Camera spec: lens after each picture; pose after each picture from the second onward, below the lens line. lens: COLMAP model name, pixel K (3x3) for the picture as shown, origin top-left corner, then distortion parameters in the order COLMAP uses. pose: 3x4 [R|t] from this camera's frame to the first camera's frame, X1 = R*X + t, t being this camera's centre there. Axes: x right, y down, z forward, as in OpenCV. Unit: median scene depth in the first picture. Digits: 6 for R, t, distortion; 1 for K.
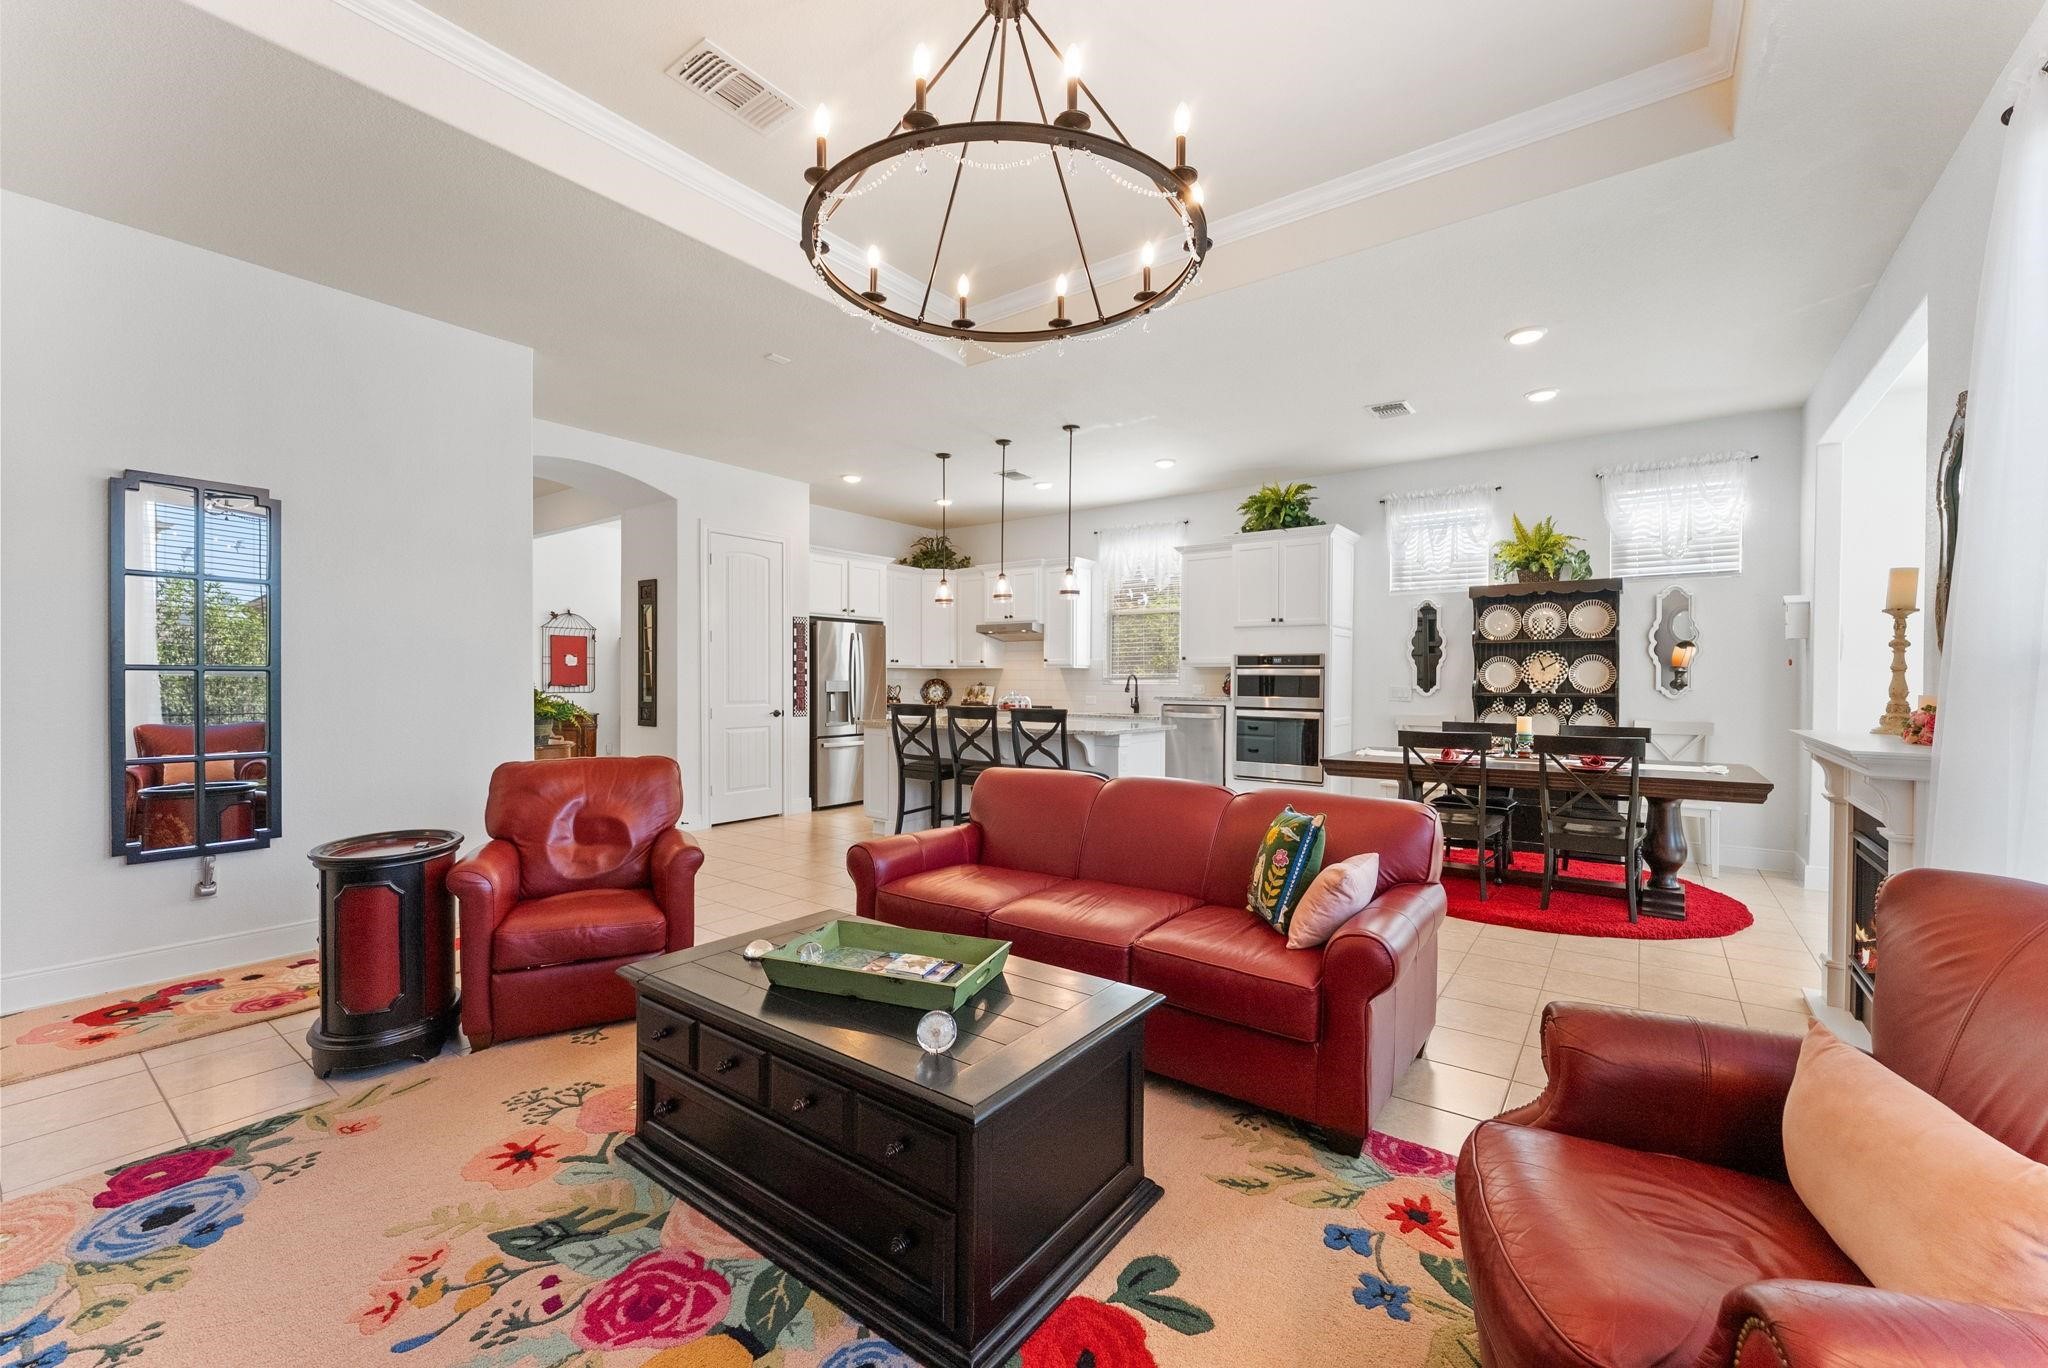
lens RADIAL K [[829.1, 0, 1023.5], [0, 829.1, 690.4], [0, 0, 1]] dist [0.001355, -0.000151]
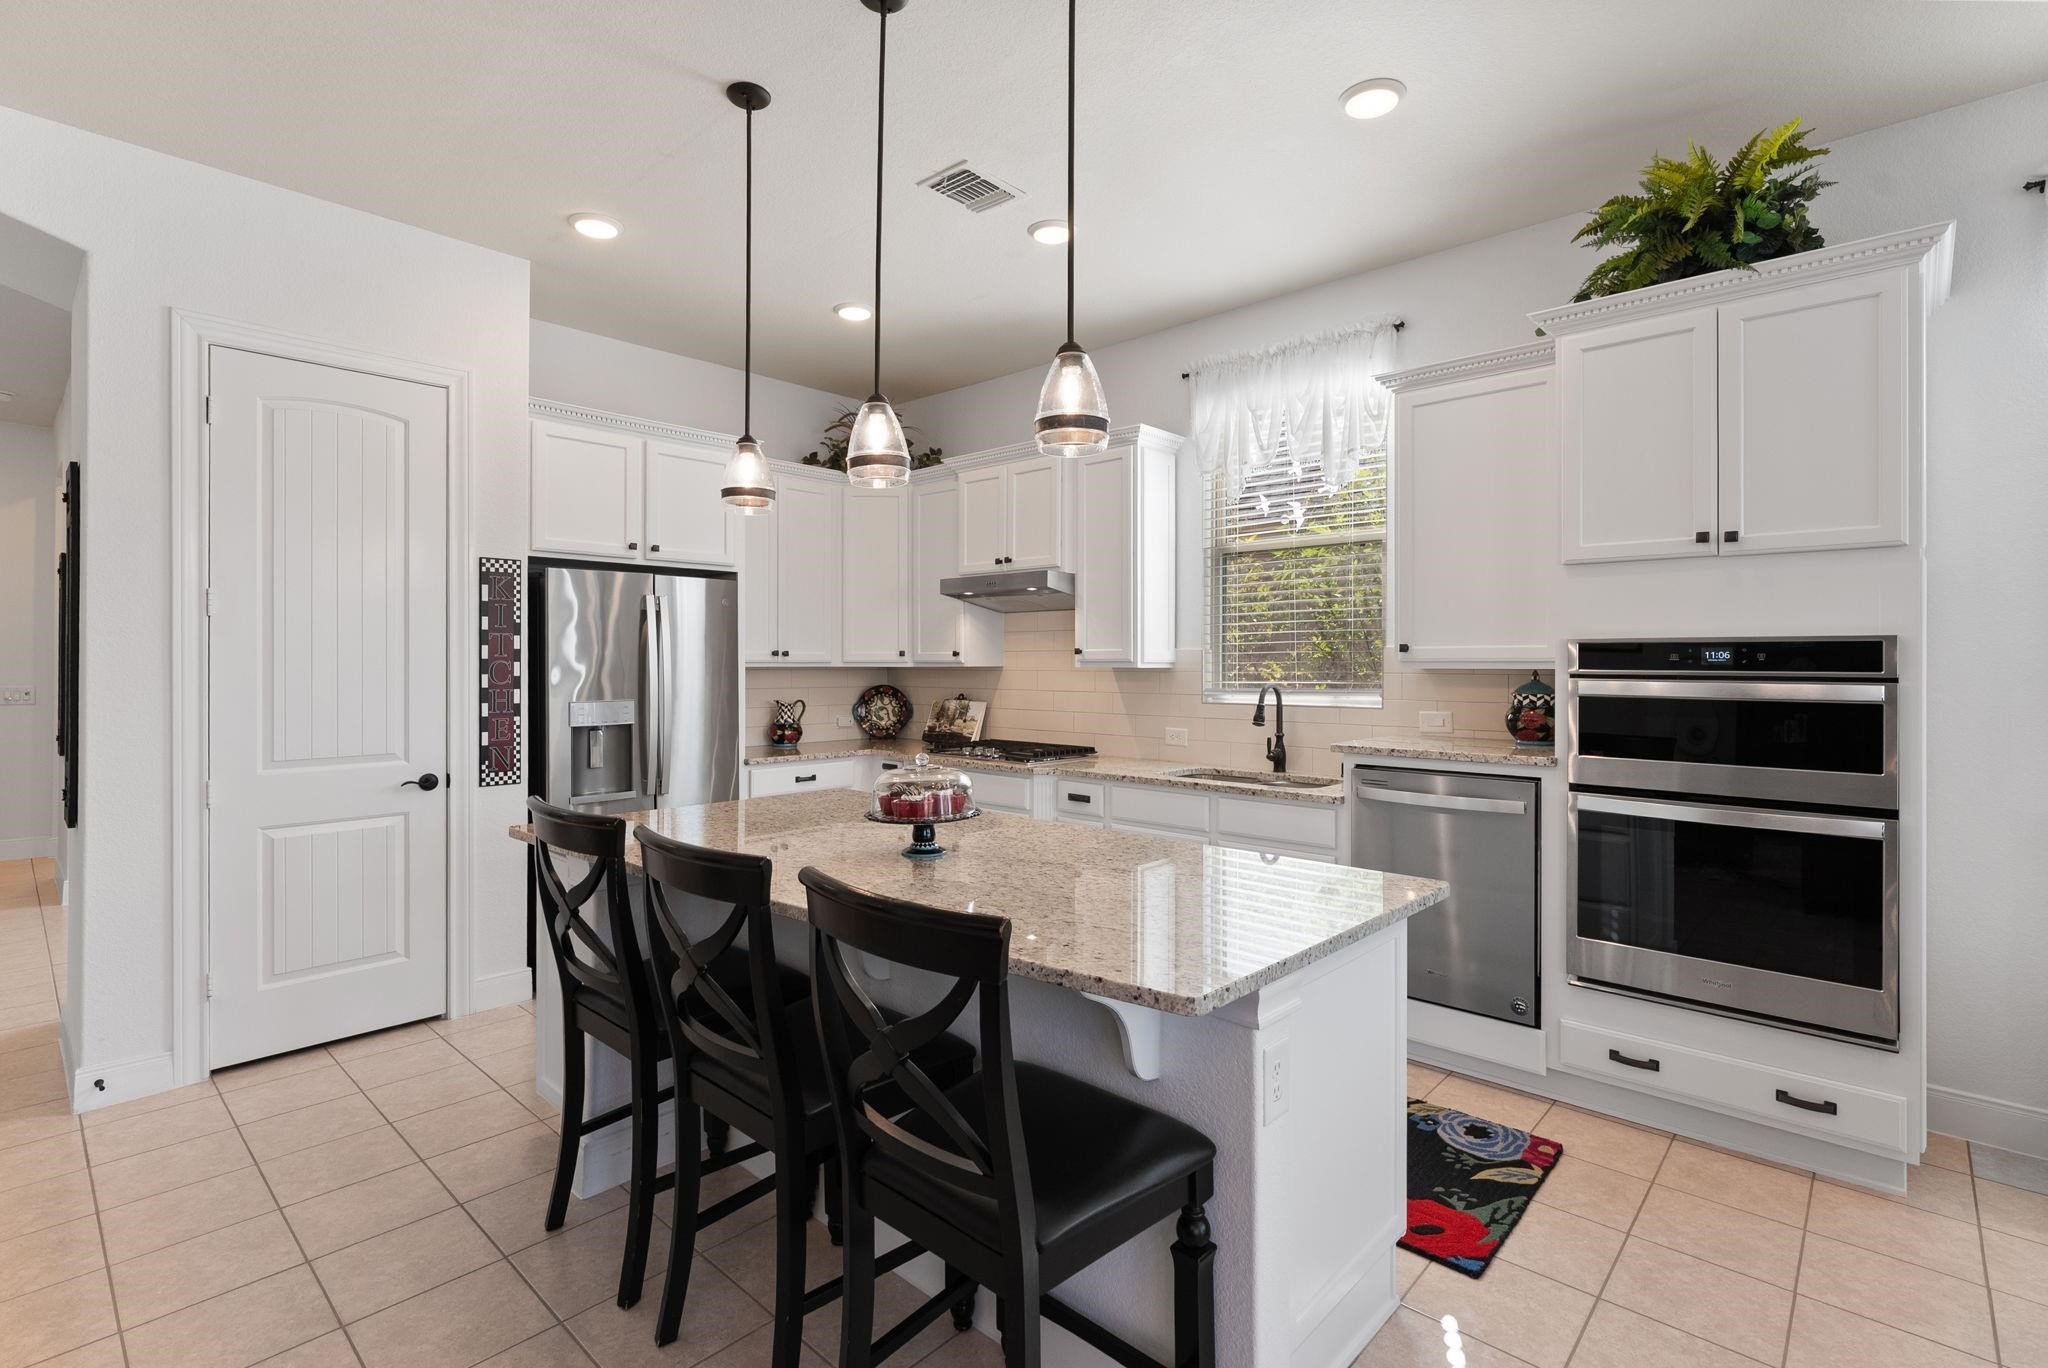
lens RADIAL K [[951.9, 0, 1019.7], [0, 951.9, 664.7], [0, 0, 1]] dist [0.002814, -0.000114]
pose [[0.994666, -0.003477, -0.103093, 0.055177], [0.002386, 0.999940, -0.010705, -0.025834], [0.103124, 0.010402, 0.994614, 0.518073]]
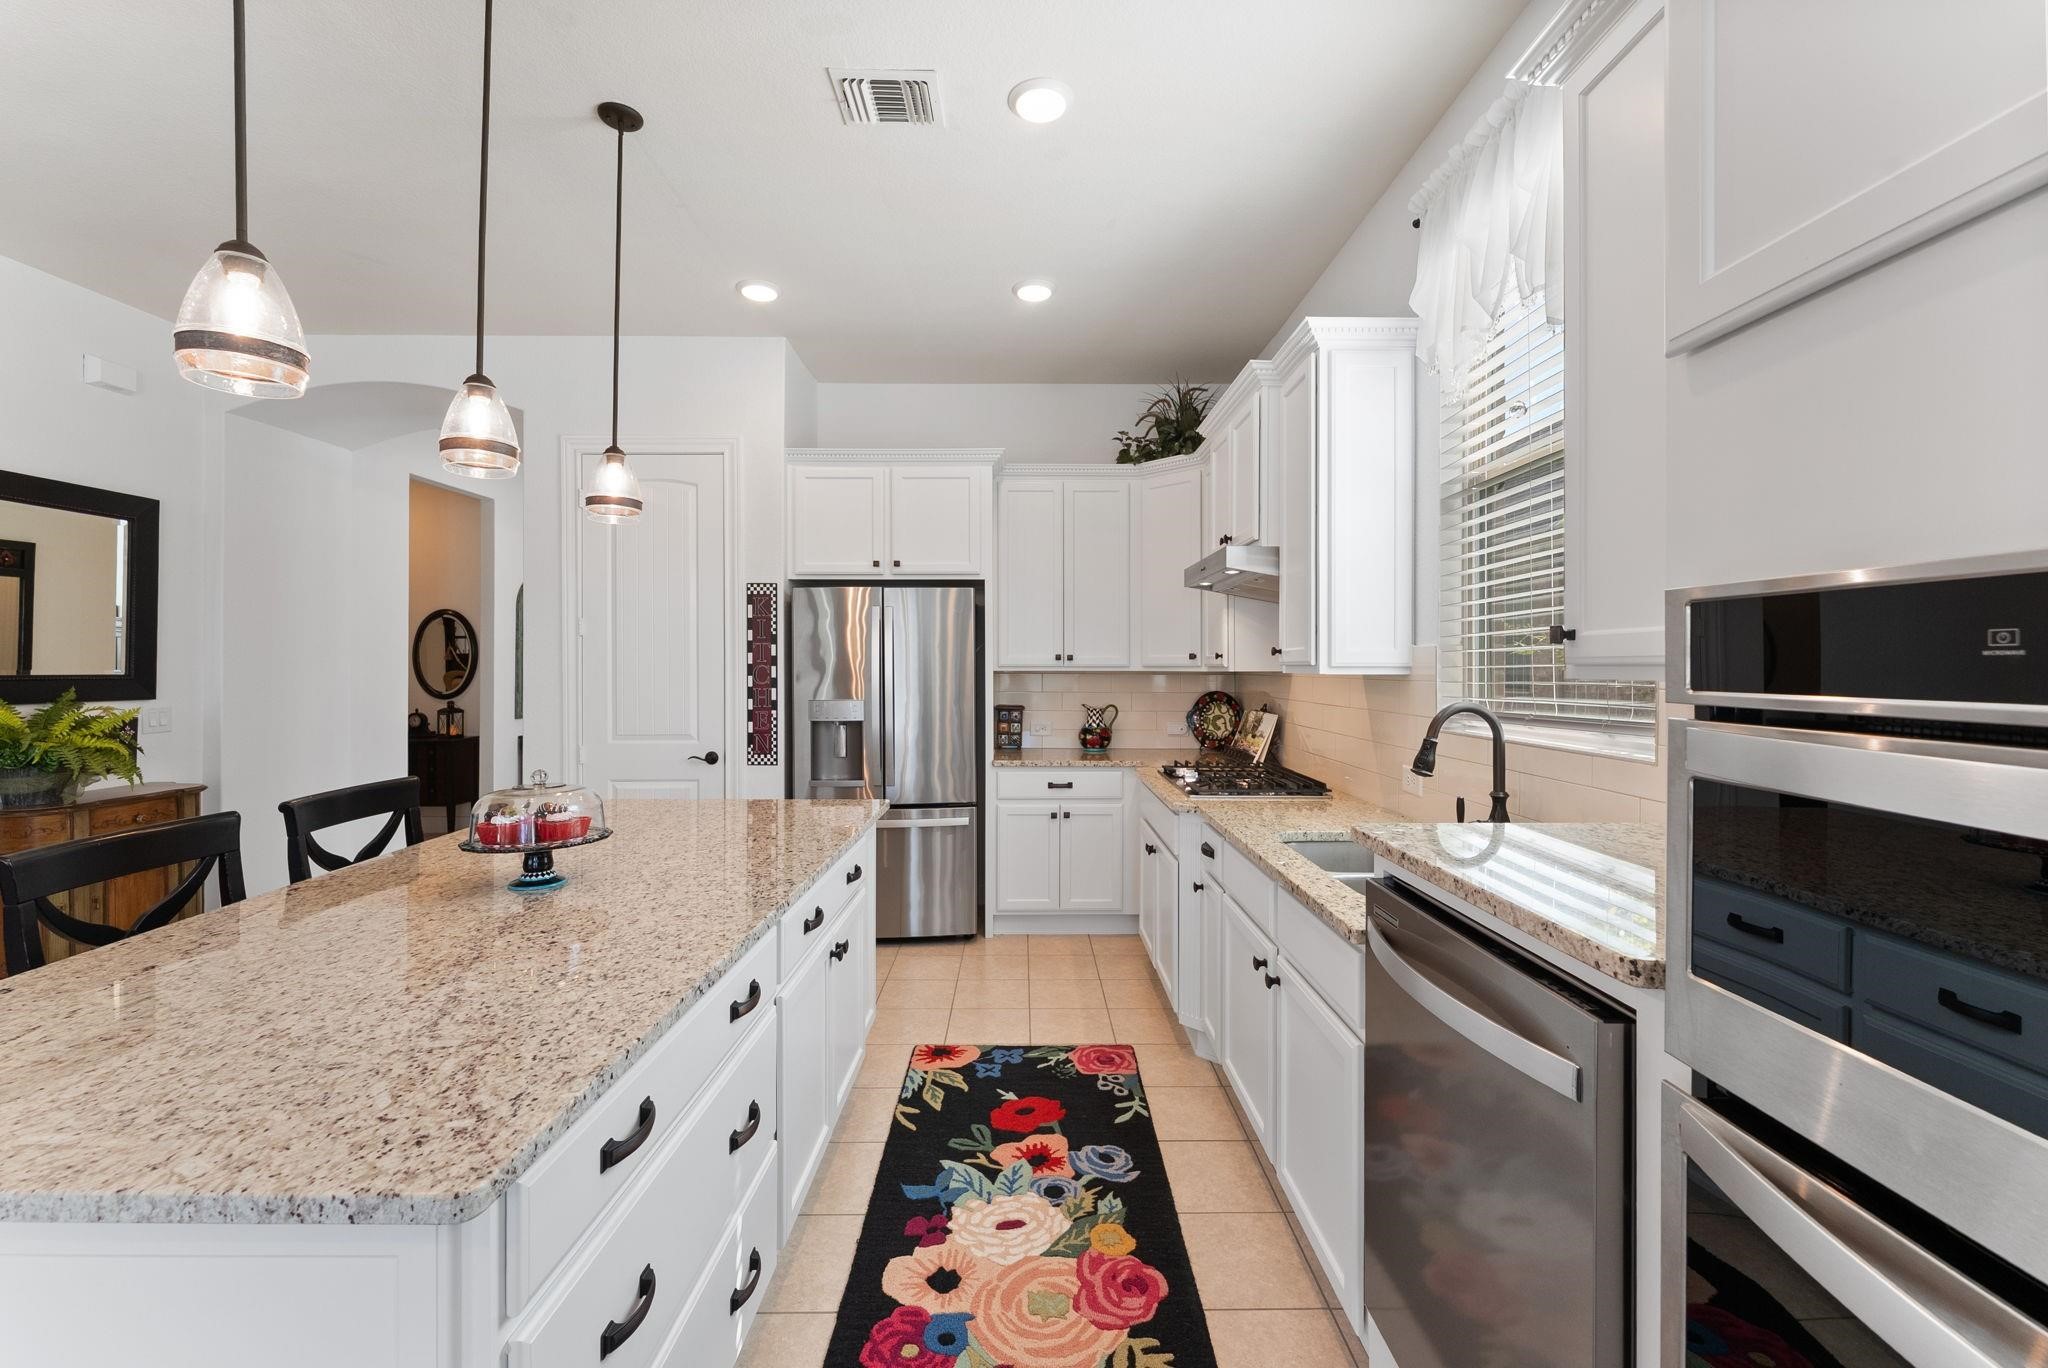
lens RADIAL K [[829.1, 0, 1027.5], [0, 829.1, 669.1], [0, 0, 1]] dist [0.001355, -0.000151]
pose [[0.613619, -0.000959, -0.789601, 0.264306], [-0.007898, 0.999942, -0.007352, -0.028765], [0.789563, 0.010748, 0.613576, 0.789708]]
